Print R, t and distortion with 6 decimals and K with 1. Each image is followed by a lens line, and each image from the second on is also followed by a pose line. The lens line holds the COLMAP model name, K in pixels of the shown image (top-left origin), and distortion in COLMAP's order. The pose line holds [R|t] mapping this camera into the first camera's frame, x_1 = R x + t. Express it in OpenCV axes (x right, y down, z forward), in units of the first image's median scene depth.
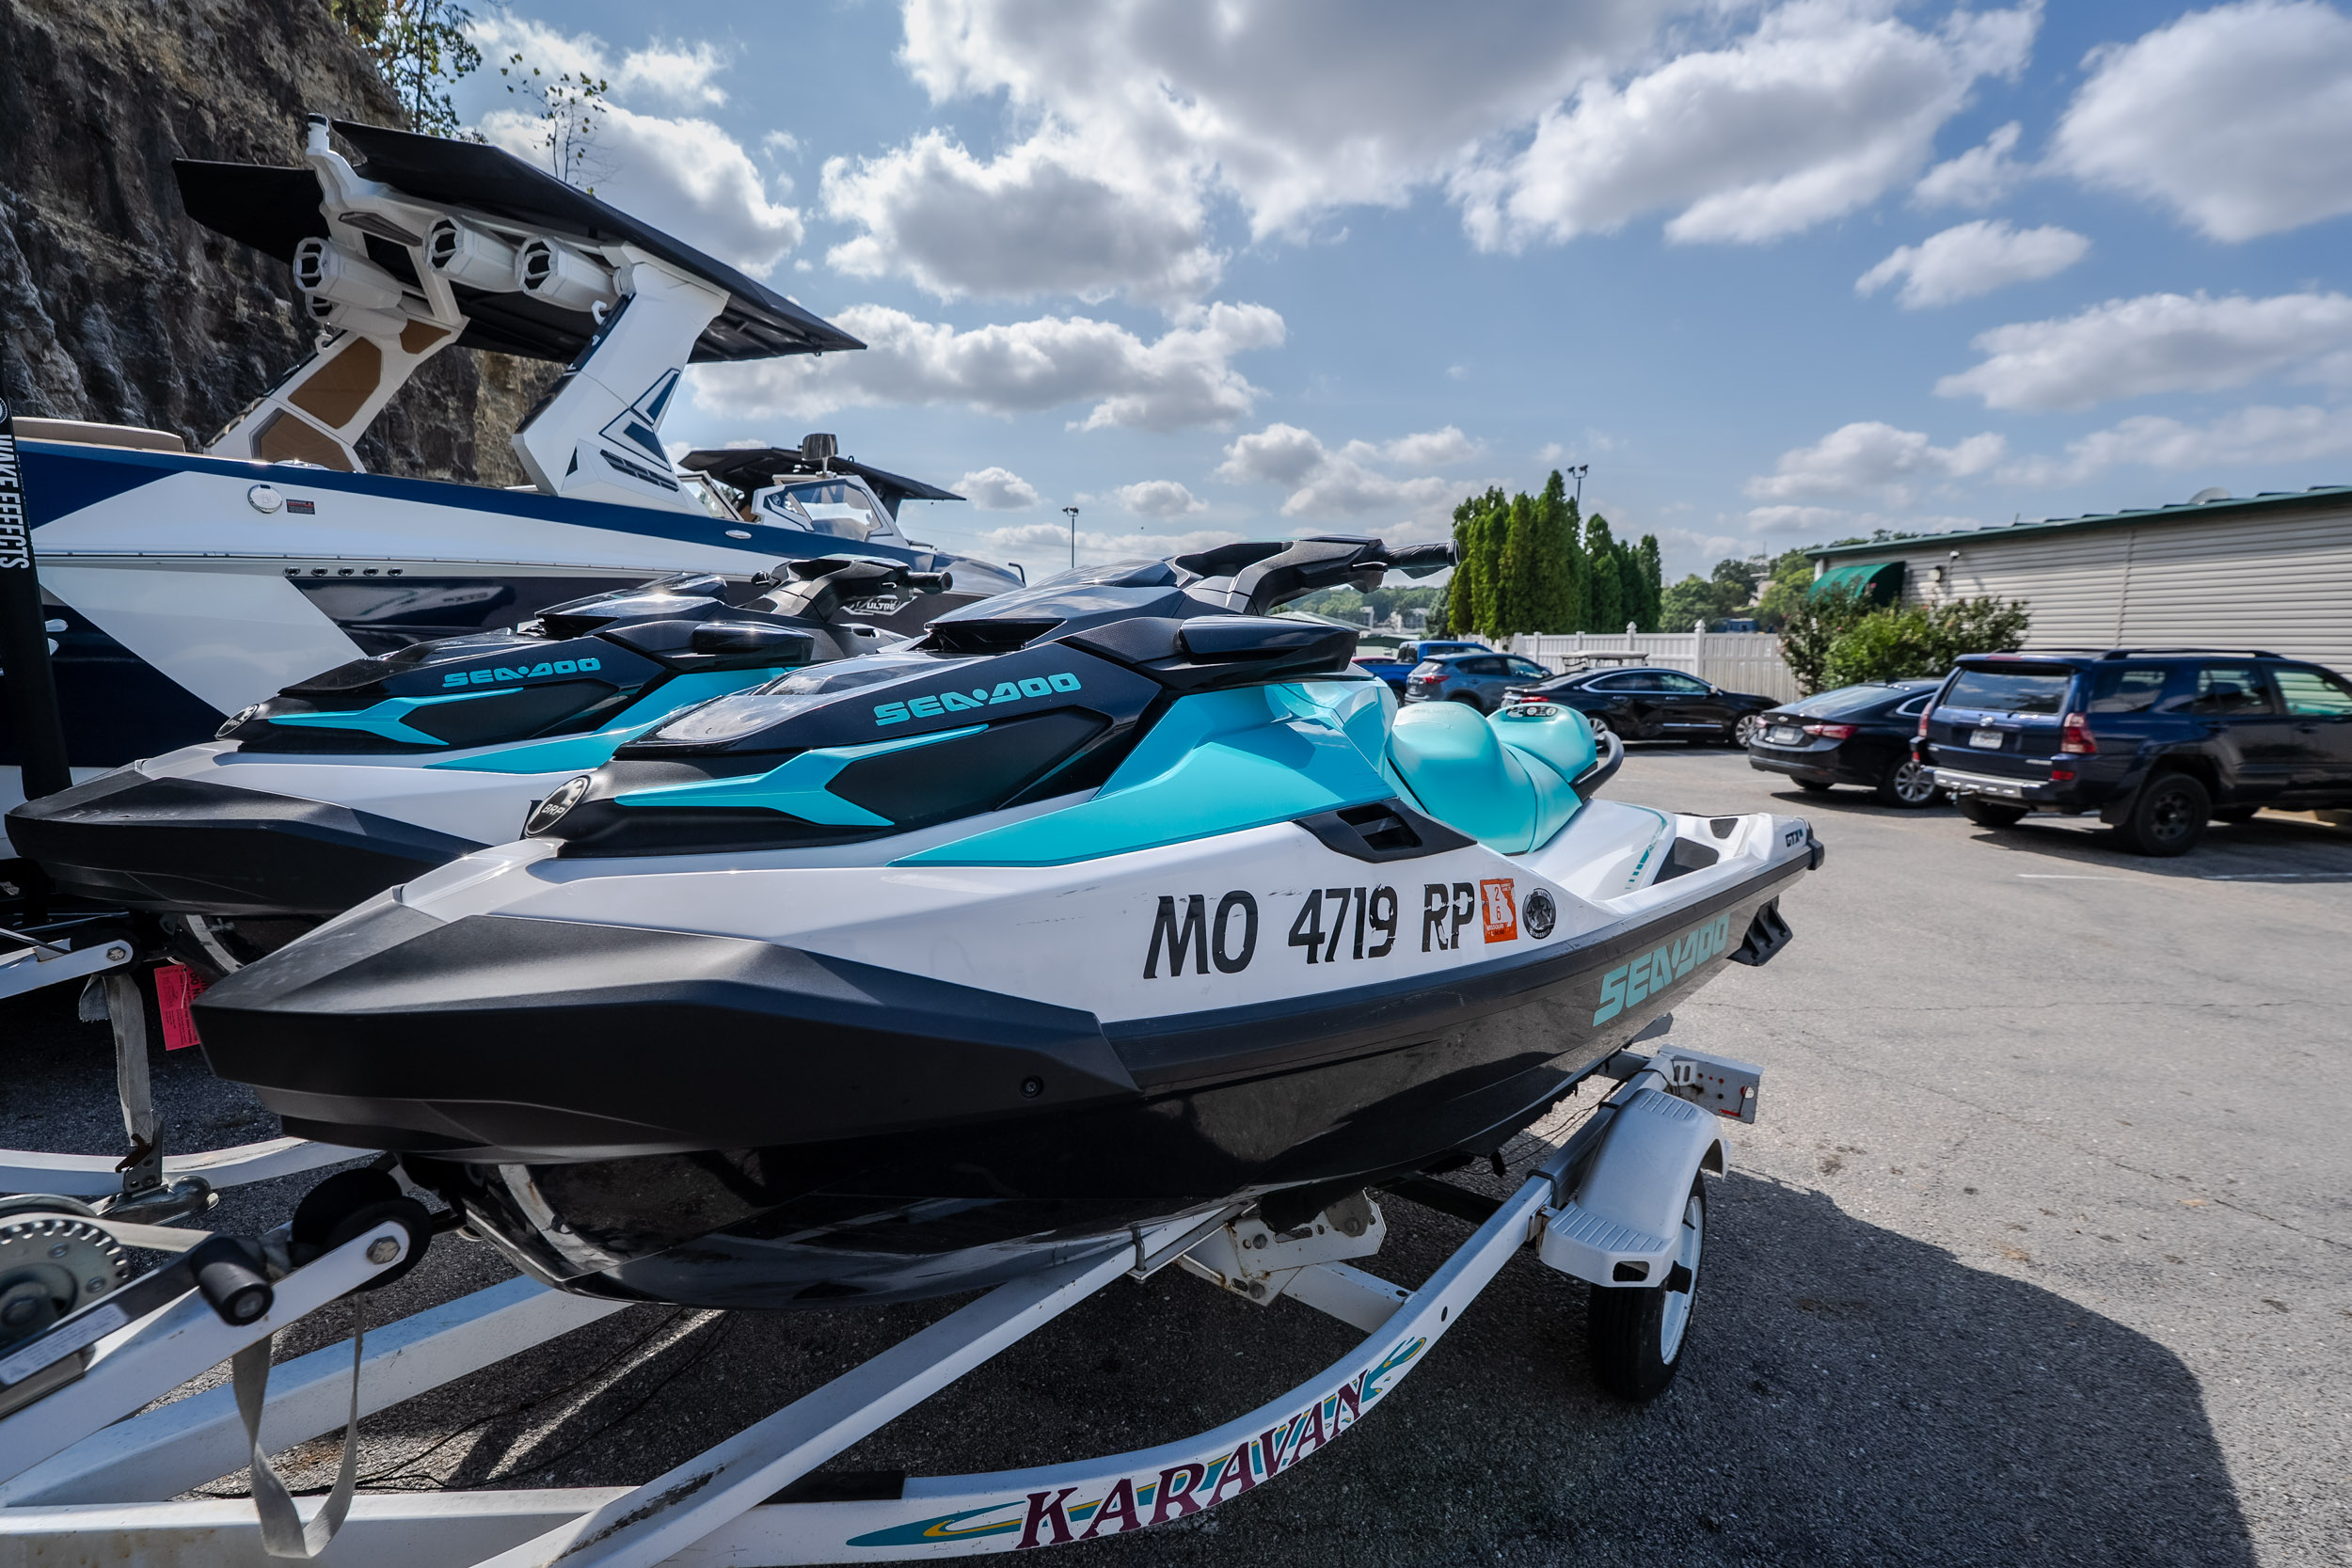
lens RADIAL K [[1064.3, 0, 1155.6], [0, 1064.3, 781.7], [0, 0, 1]] dist [-0.005143, 0.002165]
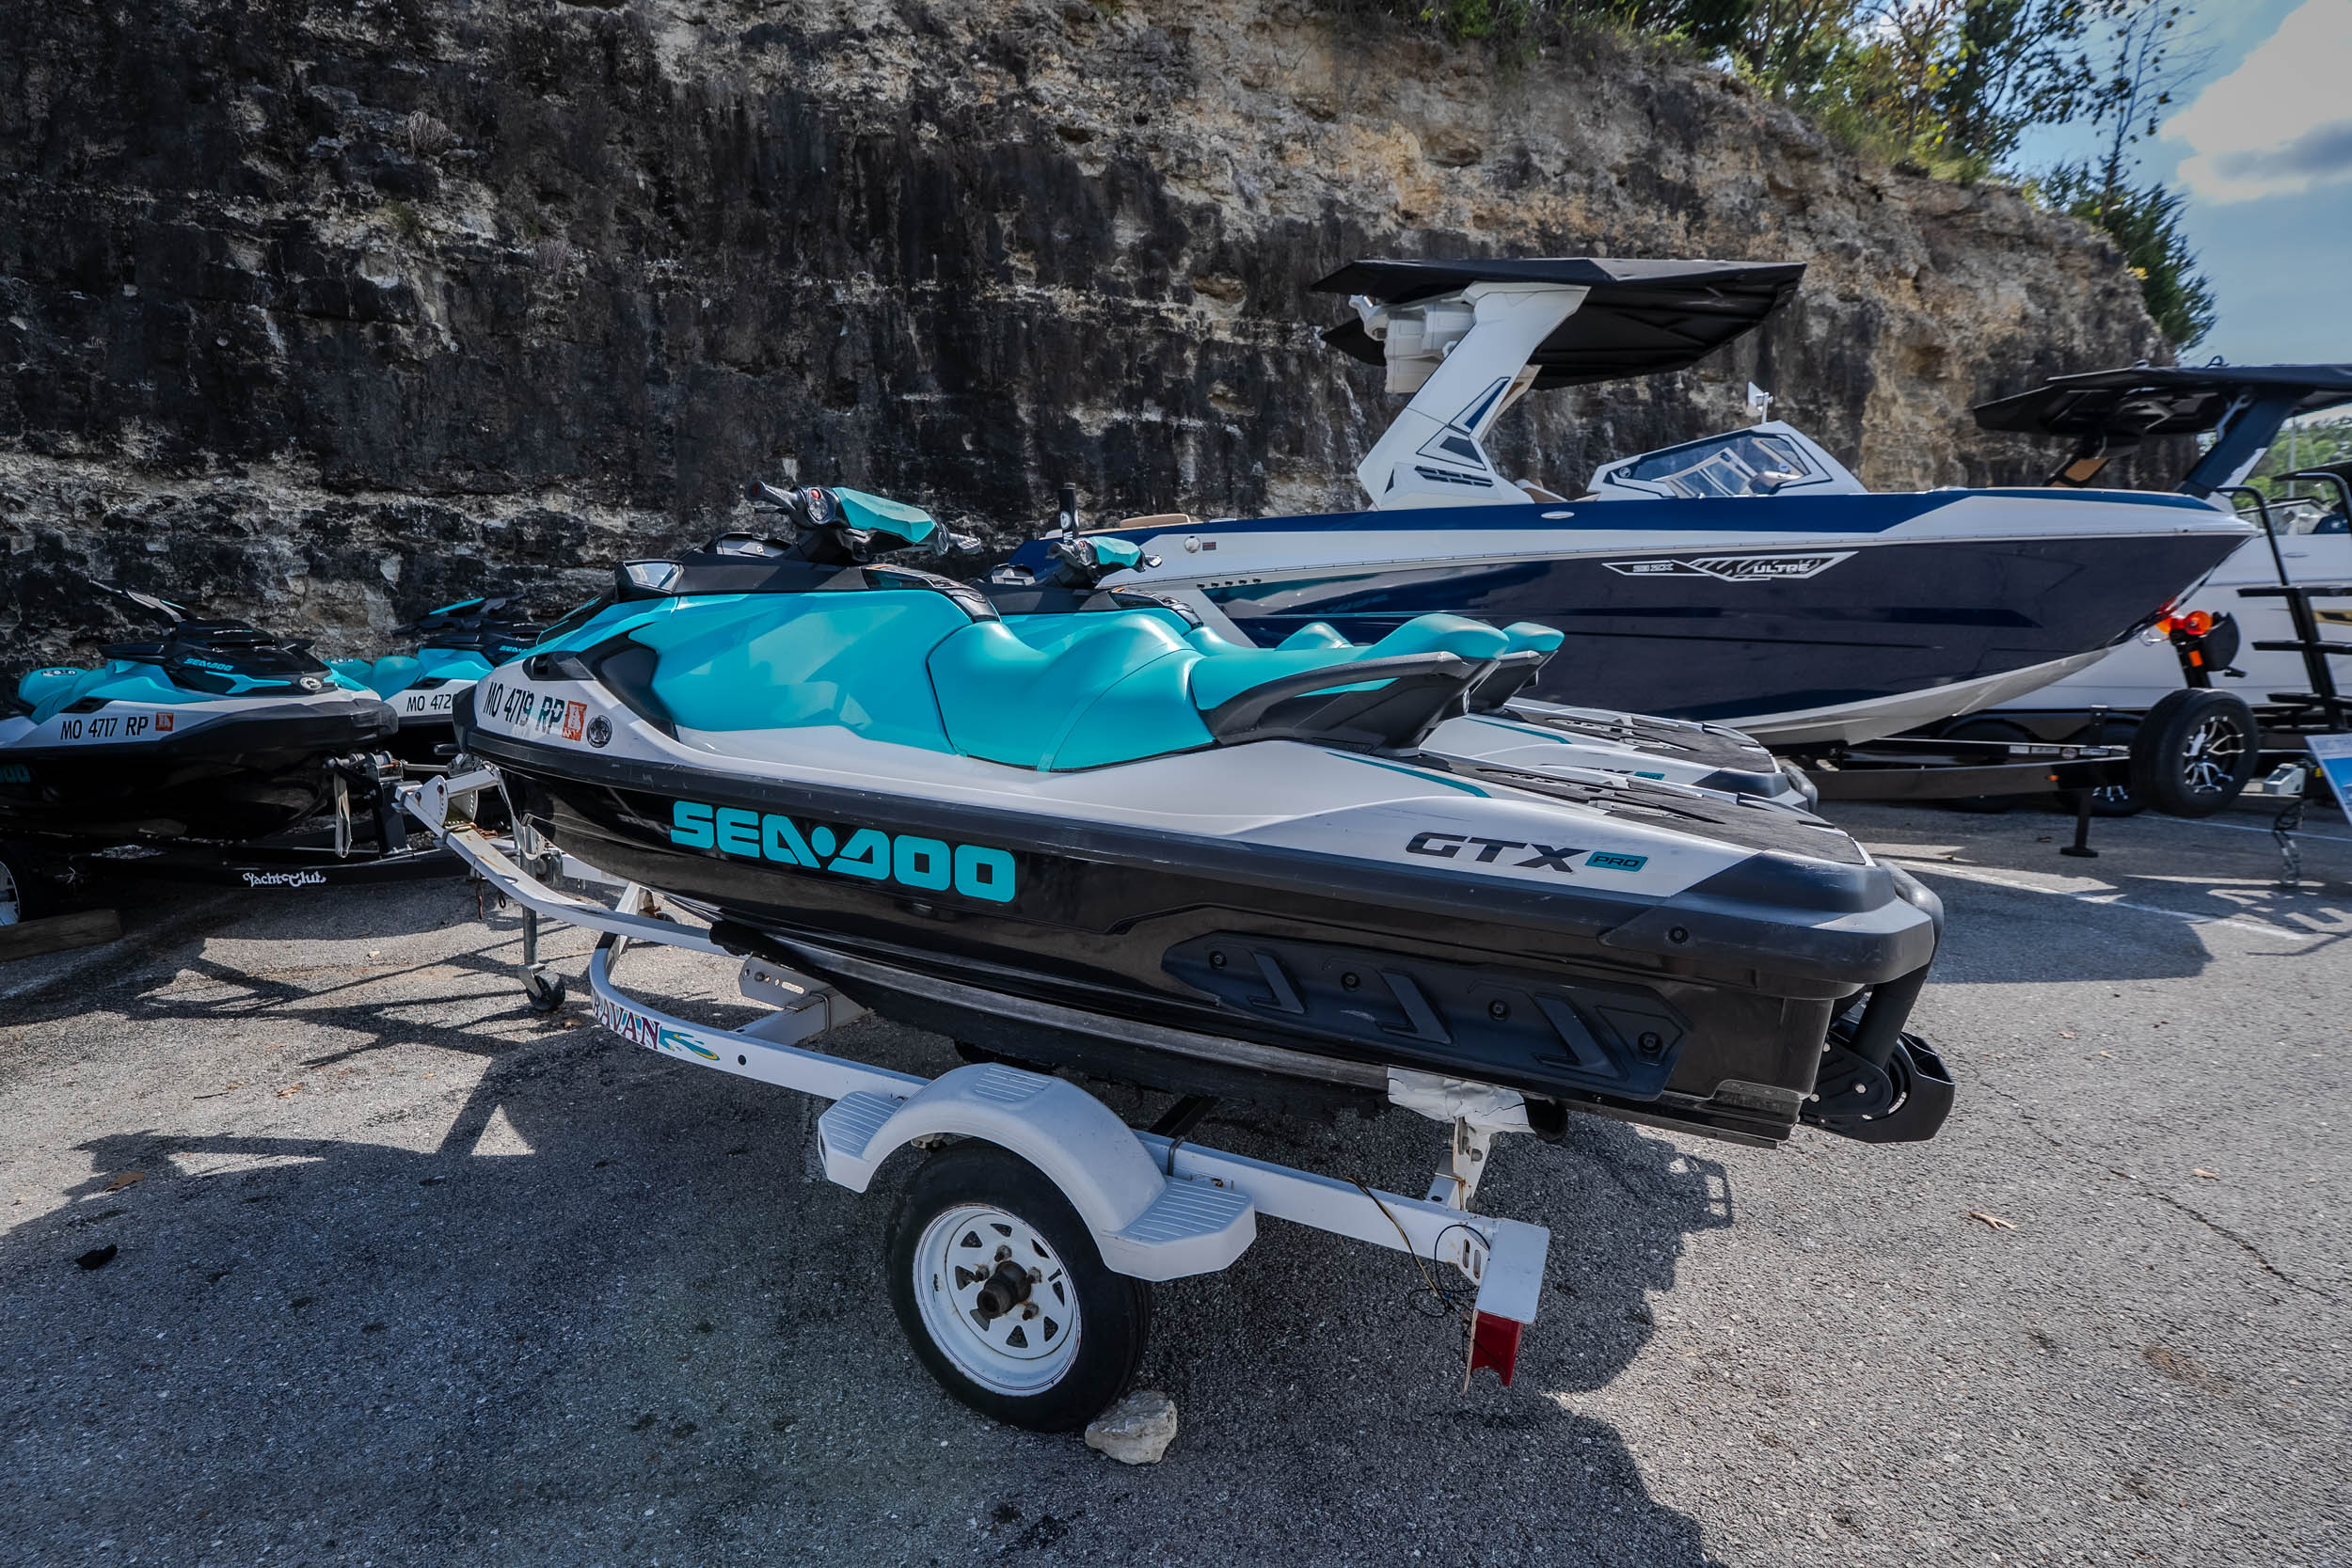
lens RADIAL K [[1064.3, 0, 1156.0], [0, 1064.3, 779.0], [0, 0, 1]] dist [-0.005143, 0.002165]
pose [[0.229462, 0.086998, -0.969422, 0.379126], [-0.106656, 0.992247, 0.063800, 0.001538], [0.967456, 0.088755, 0.236962, 0.263469]]
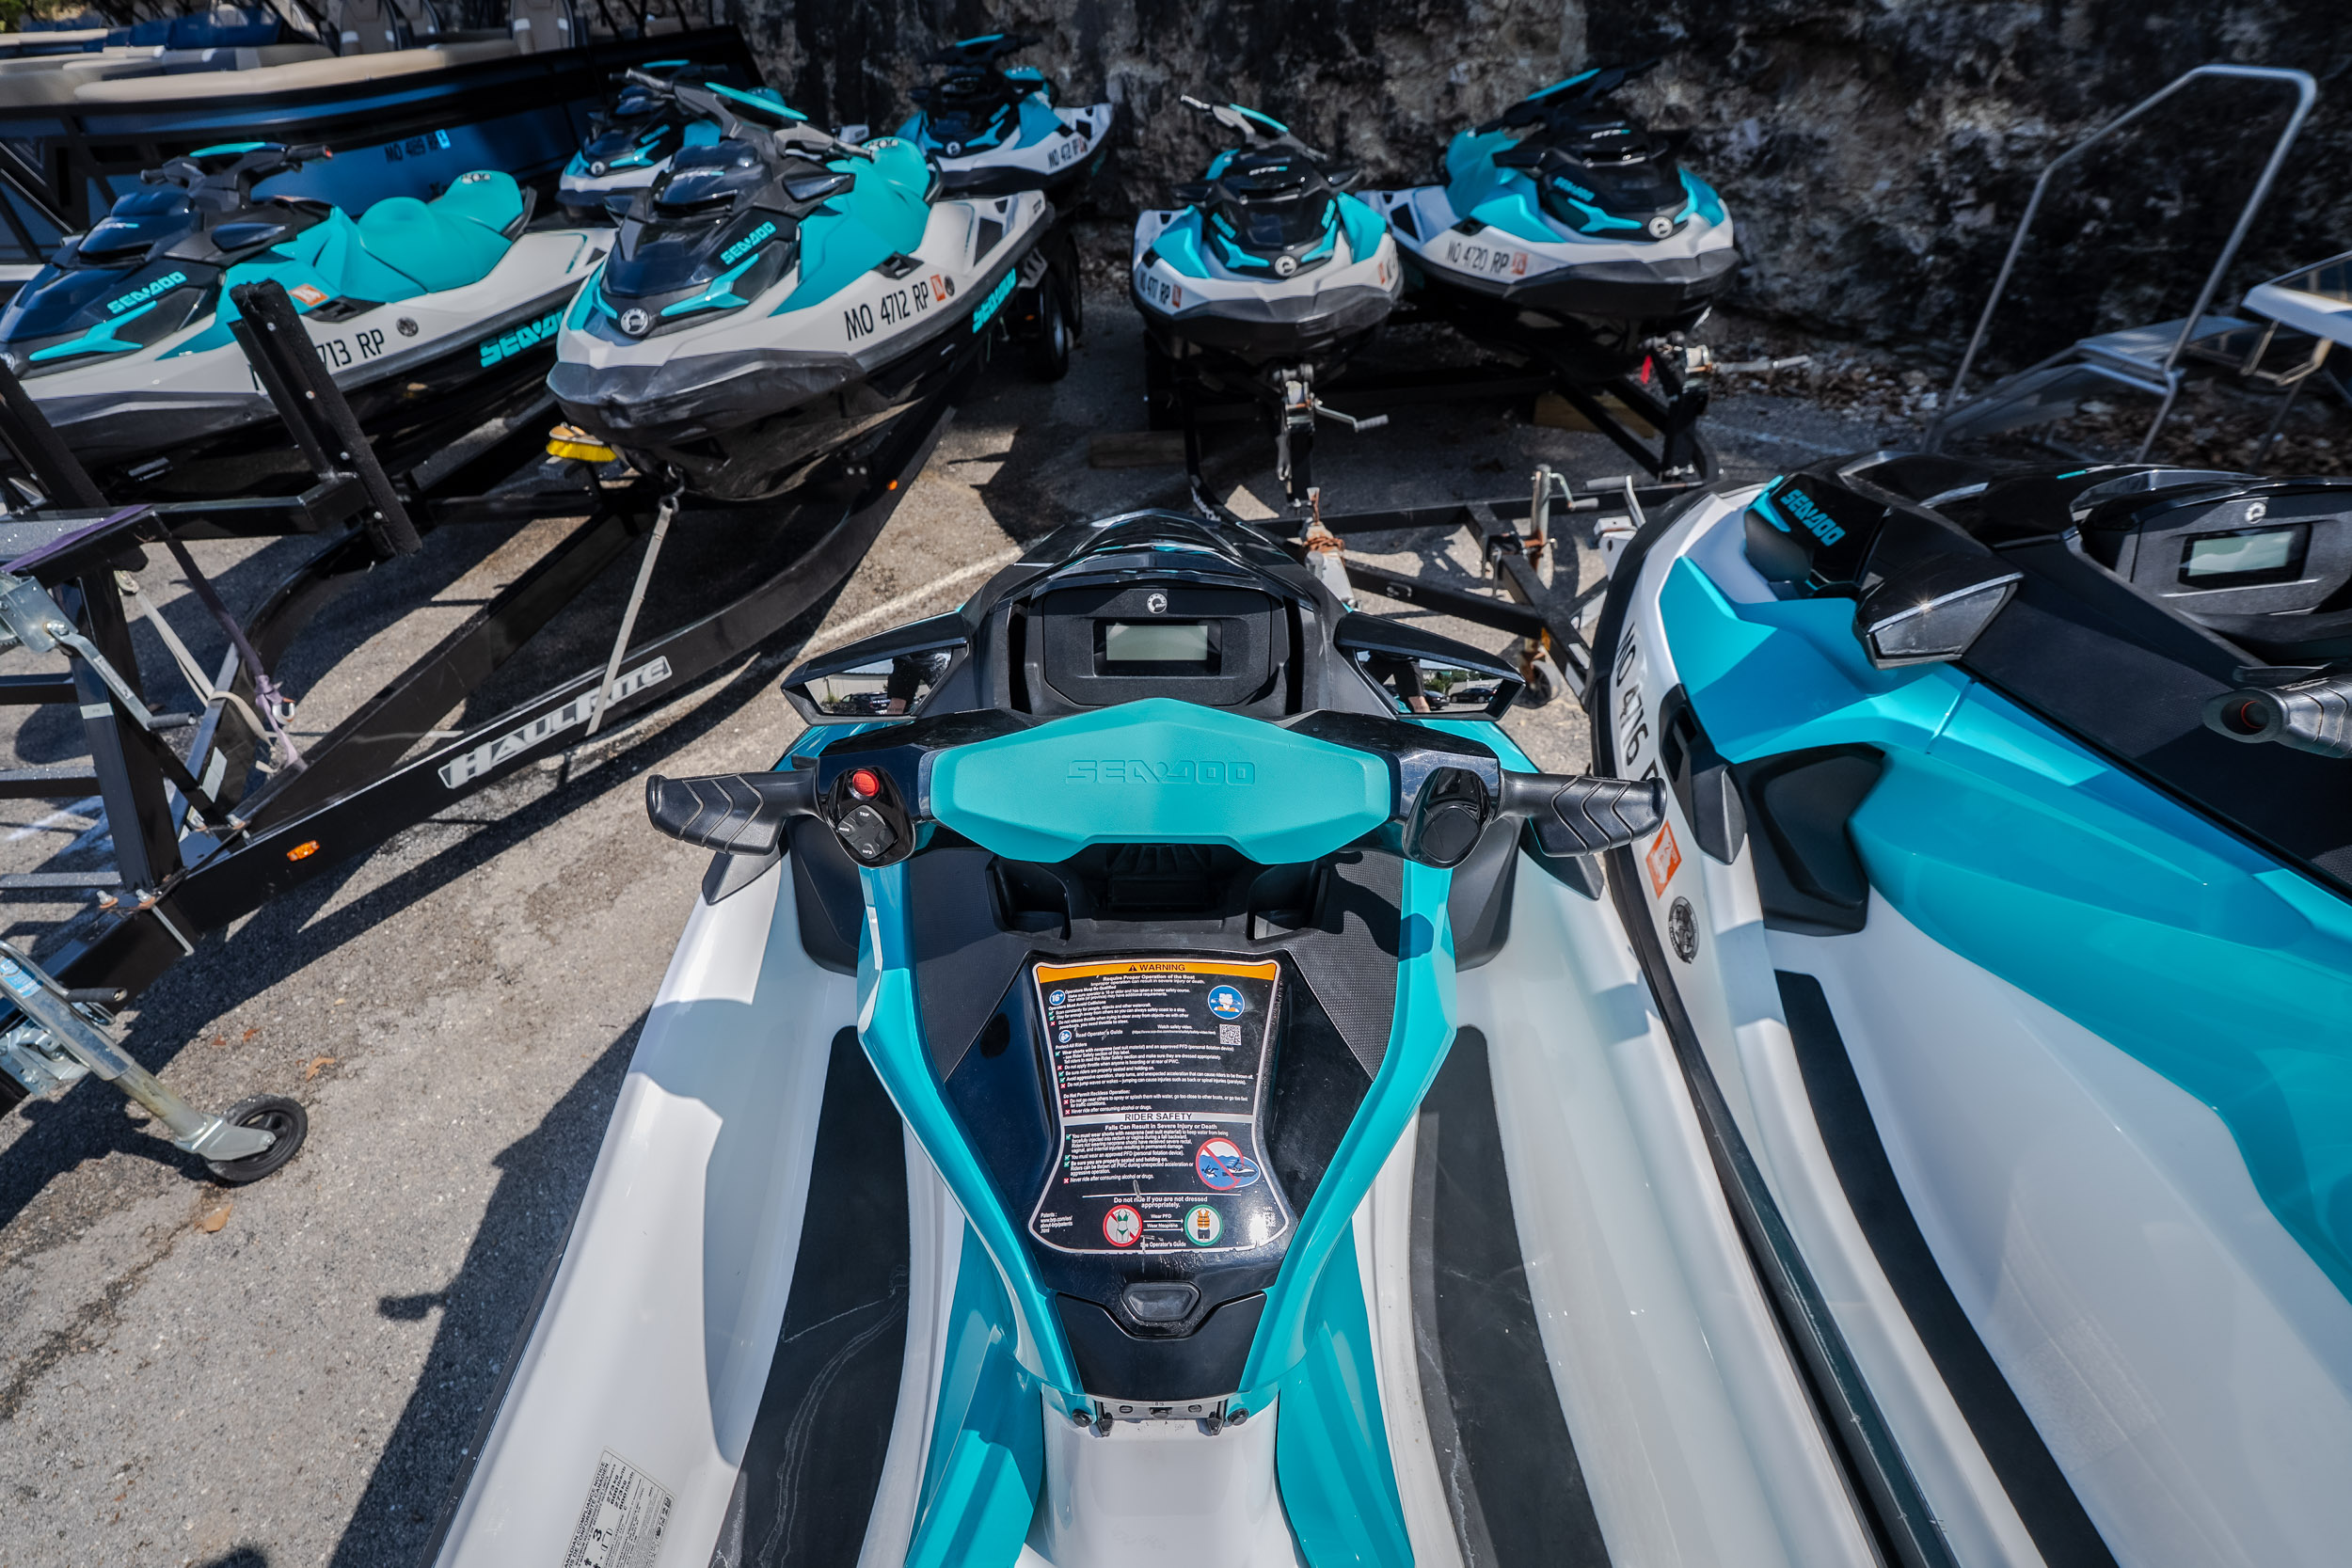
lens RADIAL K [[1064.3, 0, 1170.4], [0, 1064.3, 780.3], [0, 0, 1]] dist [-0.005143, 0.002165]
pose [[-0.750698, 0.414377, -0.514533, 0.075721], [-0.045464, 0.744584, 0.665979, -0.122857], [0.659079, 0.523342, -0.540118, 0.309696]]
